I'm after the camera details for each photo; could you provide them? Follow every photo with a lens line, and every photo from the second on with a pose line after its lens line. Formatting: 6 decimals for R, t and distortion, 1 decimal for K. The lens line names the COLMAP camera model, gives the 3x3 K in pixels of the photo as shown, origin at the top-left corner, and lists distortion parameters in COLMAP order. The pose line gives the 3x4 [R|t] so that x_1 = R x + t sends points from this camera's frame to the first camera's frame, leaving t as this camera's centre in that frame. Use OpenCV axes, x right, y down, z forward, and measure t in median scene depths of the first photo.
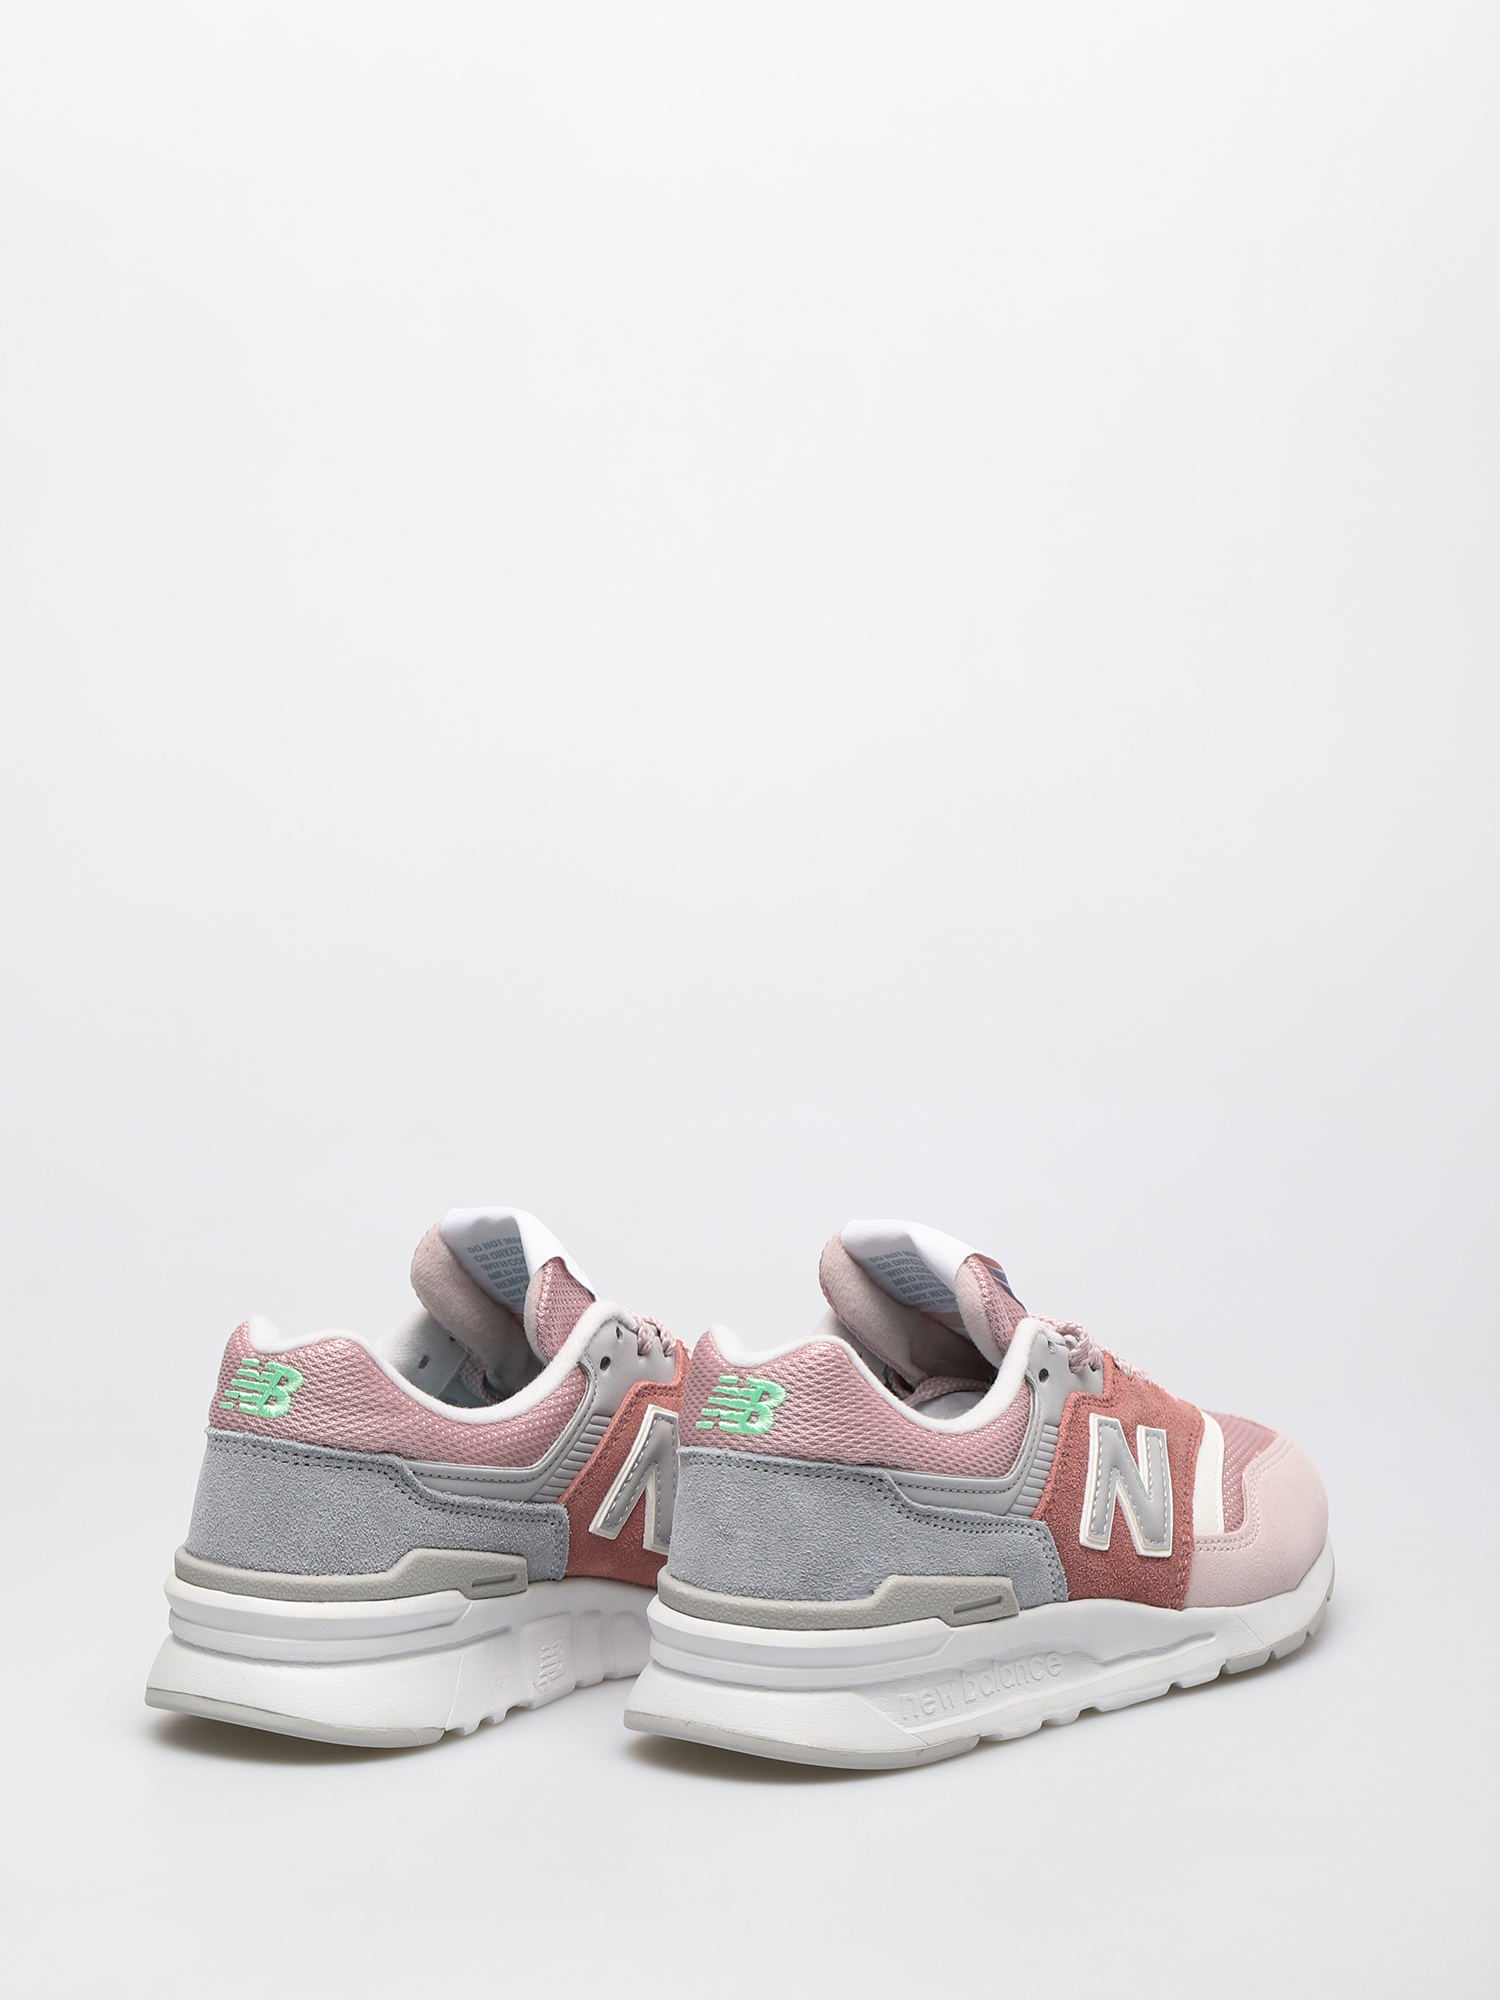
lens RADIAL K [[5128.5, 0, 750.0], [0, 5128.5, 1000.0], [0, 0, 1]] dist [-0.028782, -0.258000]
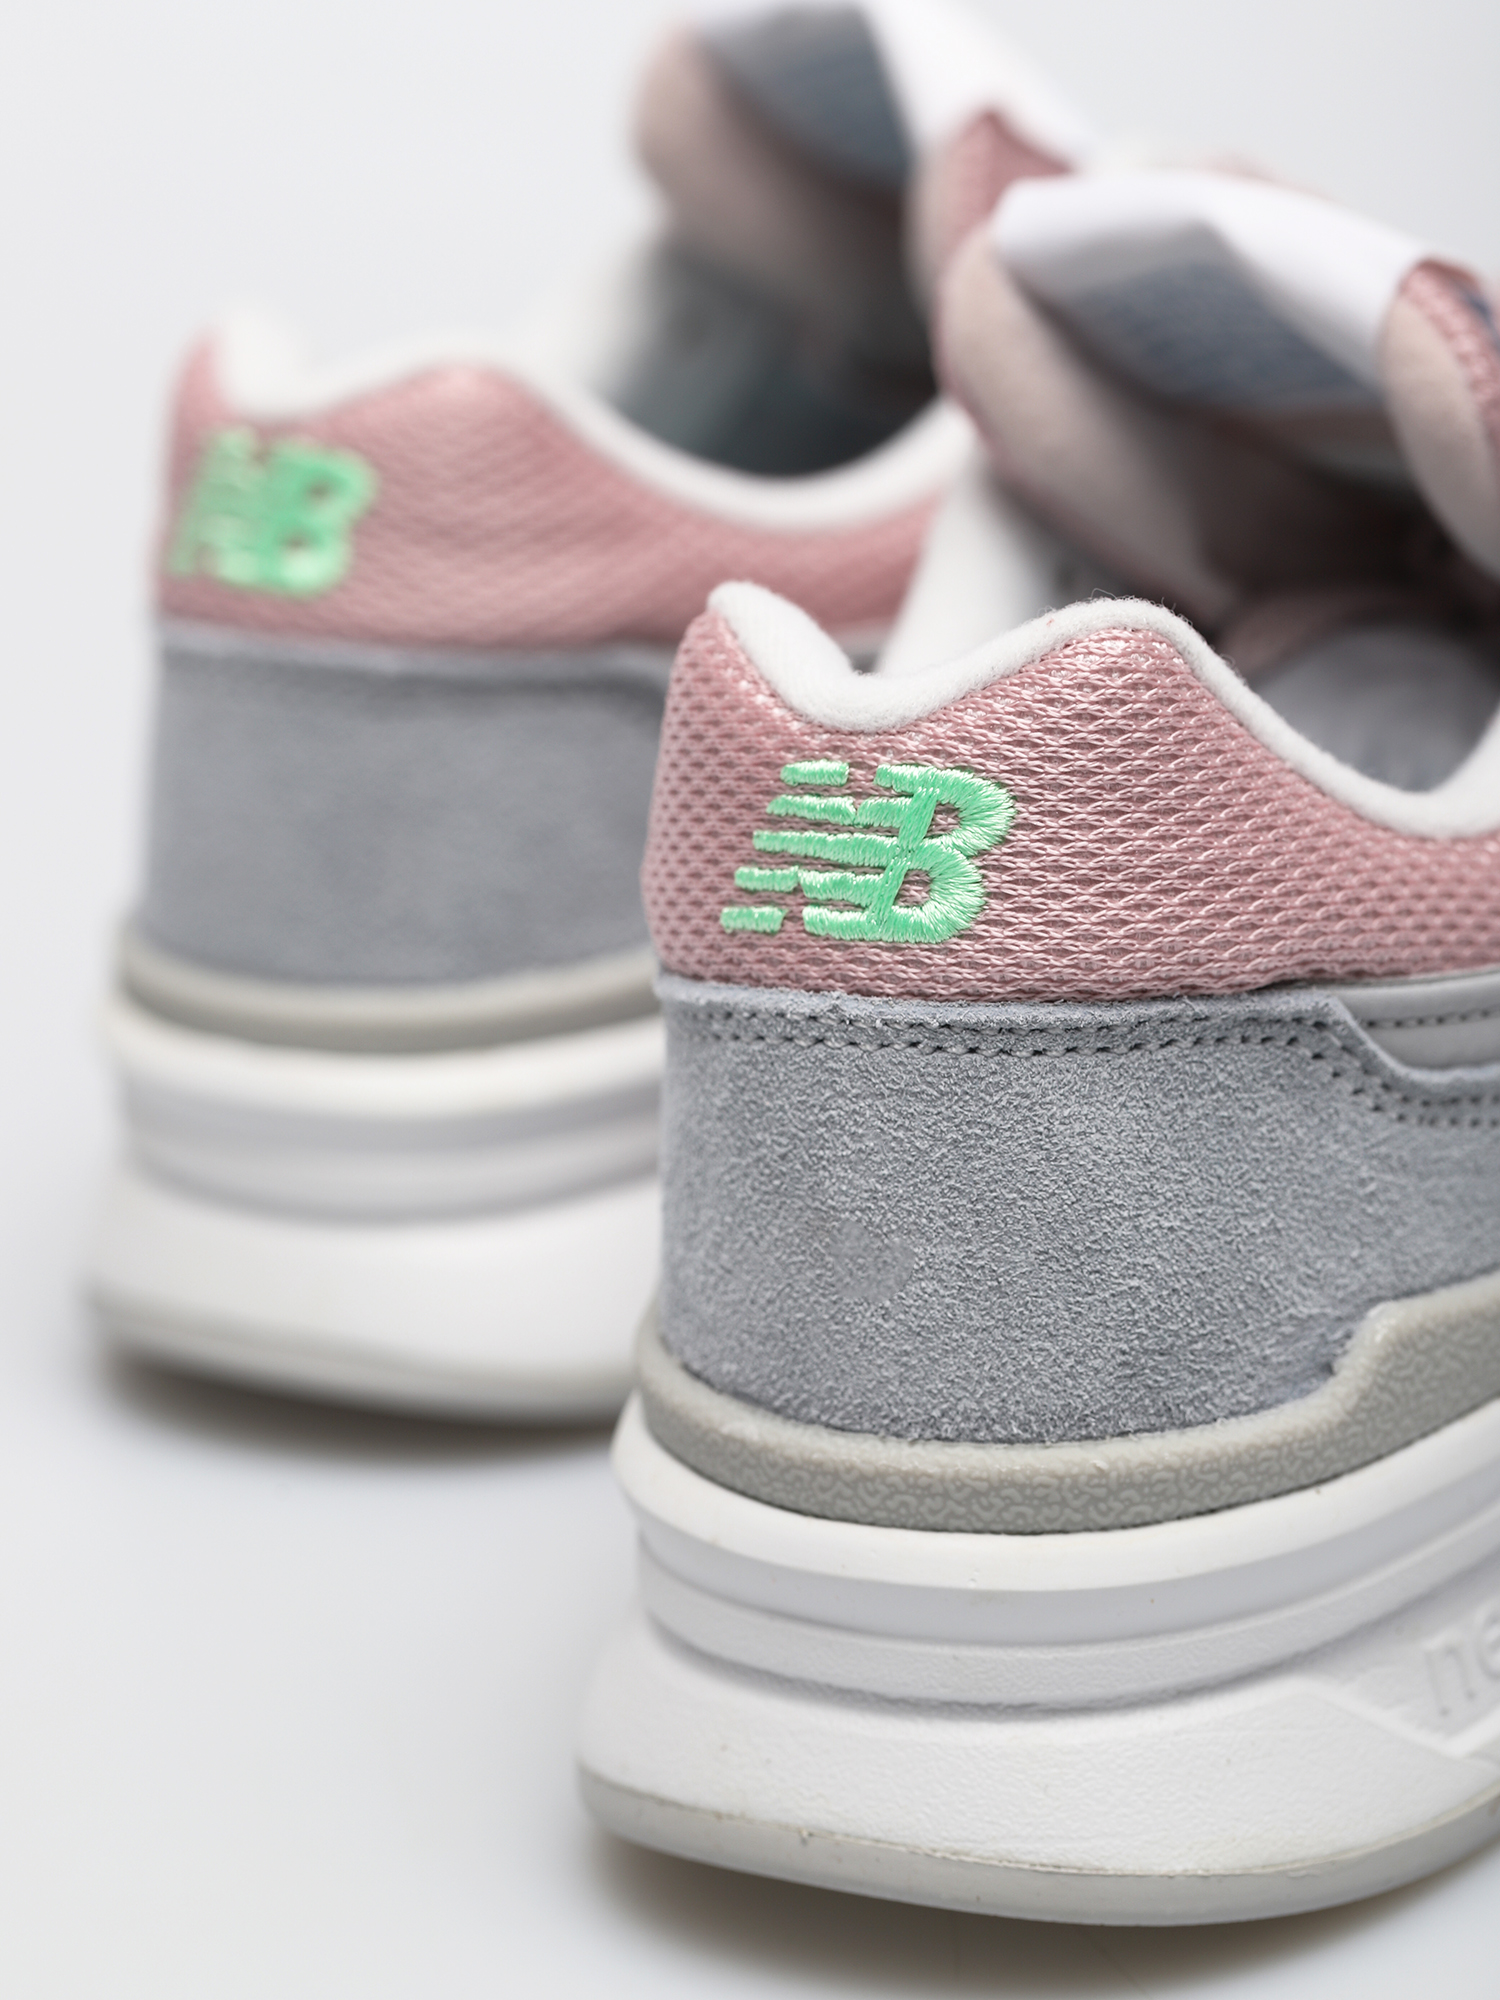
lens RADIAL K [[6696.6, 0, 750.0], [0, 6696.6, 1000.0], [0, 0, 1]] dist [0.005310, -2.223386]
pose [[0.990268, -0.122459, 0.066131, -0.037341], [0.107629, 0.975087, 0.193961, 0.007144], [-0.088236, -0.184956, 0.978778, 0.595609]]
